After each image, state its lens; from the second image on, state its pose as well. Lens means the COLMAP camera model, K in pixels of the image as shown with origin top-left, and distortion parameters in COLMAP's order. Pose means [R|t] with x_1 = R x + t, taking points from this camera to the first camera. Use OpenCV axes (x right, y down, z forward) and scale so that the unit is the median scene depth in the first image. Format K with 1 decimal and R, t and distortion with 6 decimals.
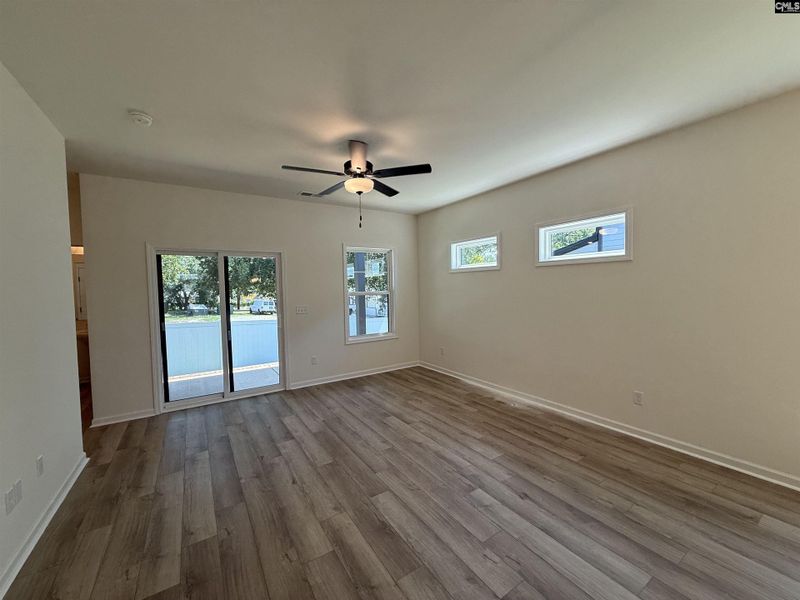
lens RADIAL K [[318.5, 0, 398.7], [0, 318.5, 301.0], [0, 0, 1]] dist [0.000567, 0.000484]
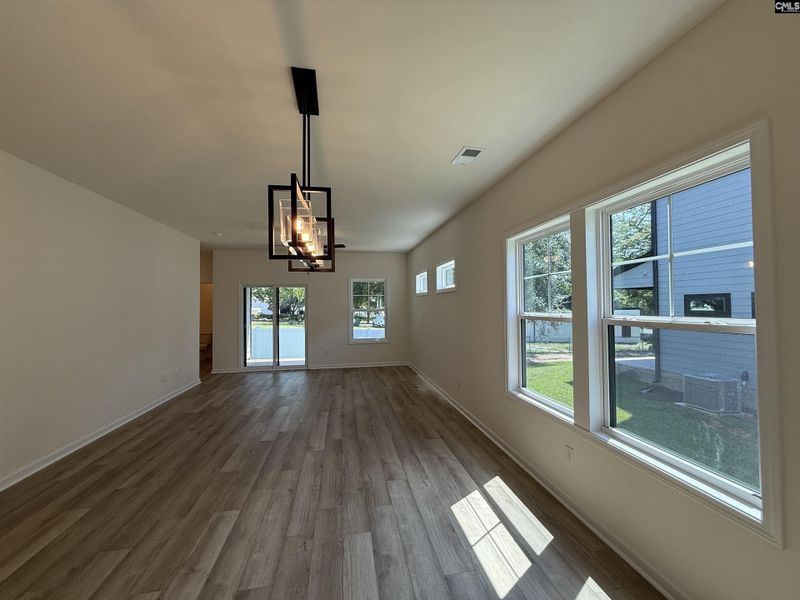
lens RADIAL K [[318.5, 0, 398.7], [0, 318.5, 301.0], [0, 0, 1]] dist [0.000567, 0.000484]
pose [[0.921667, 0.006674, -0.387924, 1.041909], [-0.027798, 0.998418, -0.048867, 0.001886], [0.386985, 0.055822, 0.920395, -0.488171]]
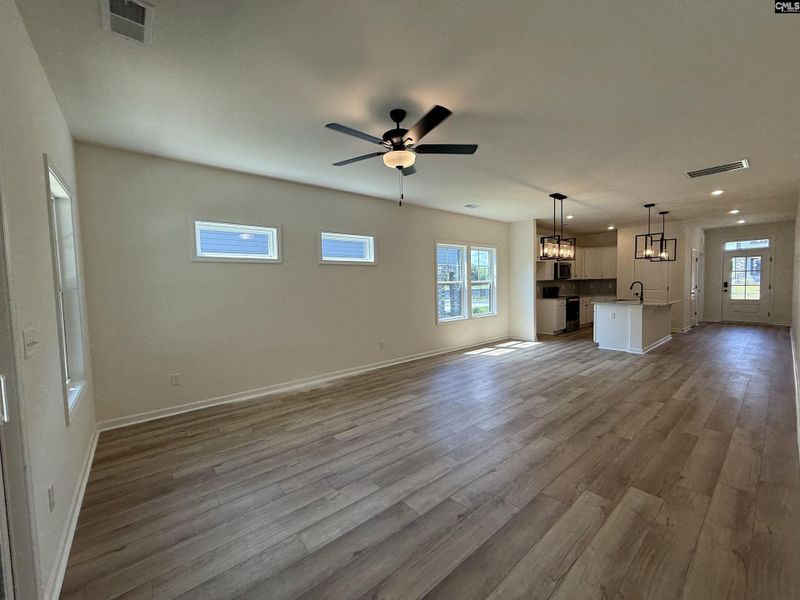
lens RADIAL K [[318.5, 0, 398.7], [0, 318.5, 301.0], [0, 0, 1]] dist [0.000567, 0.000484]
pose [[-0.114988, -0.031315, 0.992873, -0.968054], [0.069031, 0.996835, 0.039434, 0.003113], [-0.990965, 0.073074, -0.112462, 1.063817]]
